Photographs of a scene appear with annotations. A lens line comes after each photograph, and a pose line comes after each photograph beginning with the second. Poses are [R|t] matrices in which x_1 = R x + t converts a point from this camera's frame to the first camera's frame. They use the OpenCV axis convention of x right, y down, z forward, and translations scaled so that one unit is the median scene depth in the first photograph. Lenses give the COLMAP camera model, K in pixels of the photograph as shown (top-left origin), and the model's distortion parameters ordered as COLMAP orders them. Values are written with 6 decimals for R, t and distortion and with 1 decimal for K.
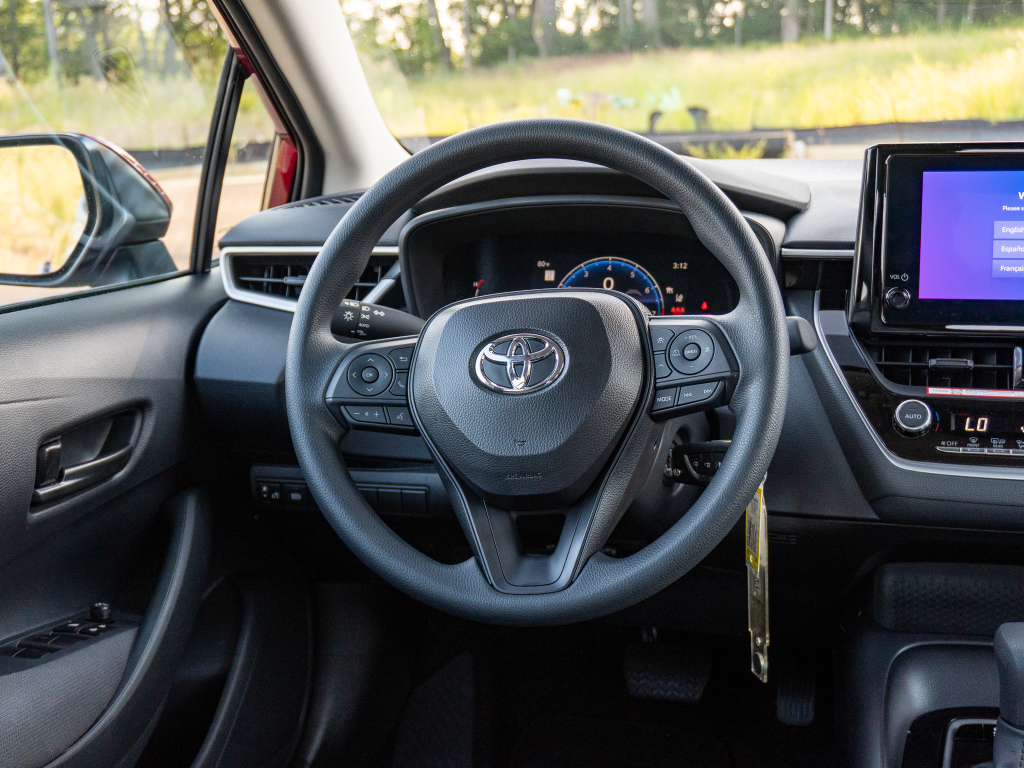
lens RADIAL K [[1431.0, 0, 509.3], [0, 1431.0, 394.4], [0, 0, 1]] dist [0.003304, 0.000000]
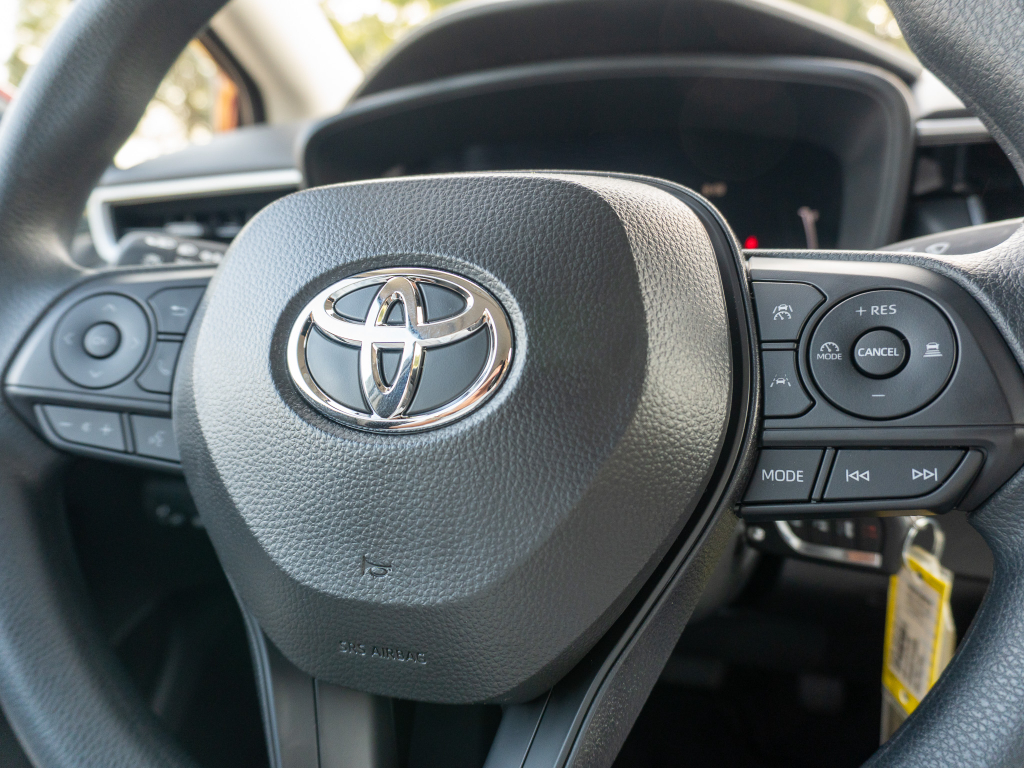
lens RADIAL K [[773.3, 0, 516.9], [0, 773.3, 384.1], [0, 0, 1]] dist [-0.034395, 0.014539]
pose [[0.993172, 0.081027, -0.083931, 0.049441], [-0.073420, 0.993226, 0.090064, -0.028760], [0.090660, -0.083287, 0.992393, 0.710424]]
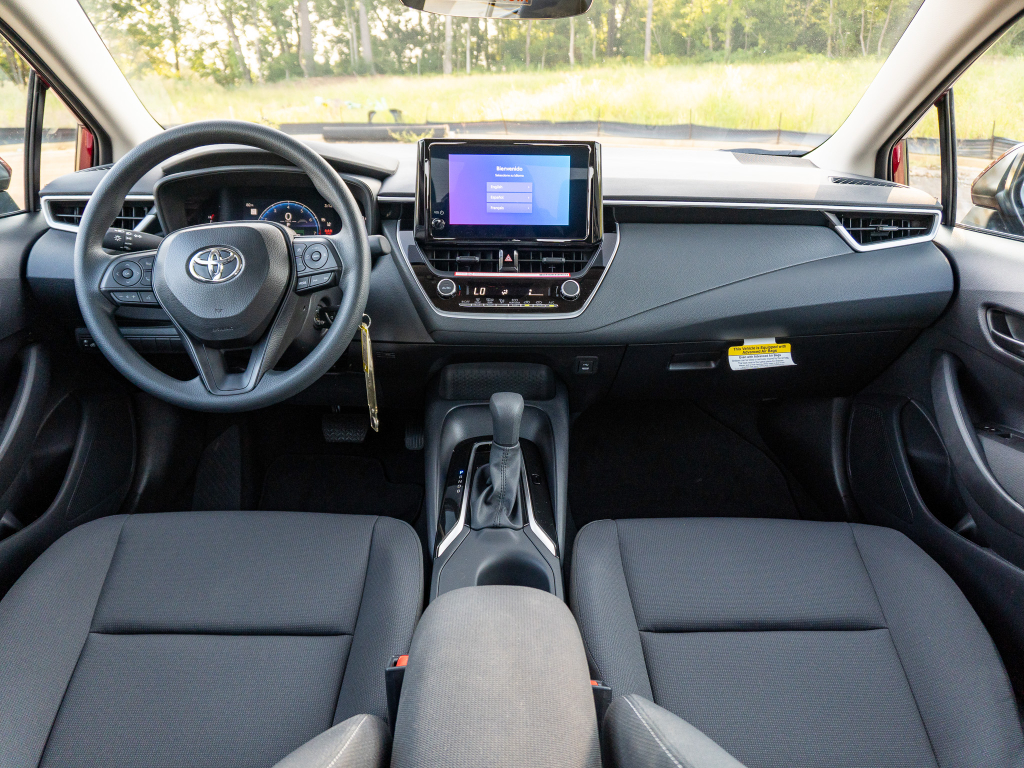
lens RADIAL K [[773.3, 0, 516.8], [0, 773.3, 386.3], [0, 0, 1]] dist [-0.034395, 0.014539]
pose [[0.963059, -0.061484, 0.262179, 0.093471], [0.022422, 0.988514, 0.149457, -0.006474], [-0.268357, -0.138058, 0.953375, -0.013450]]
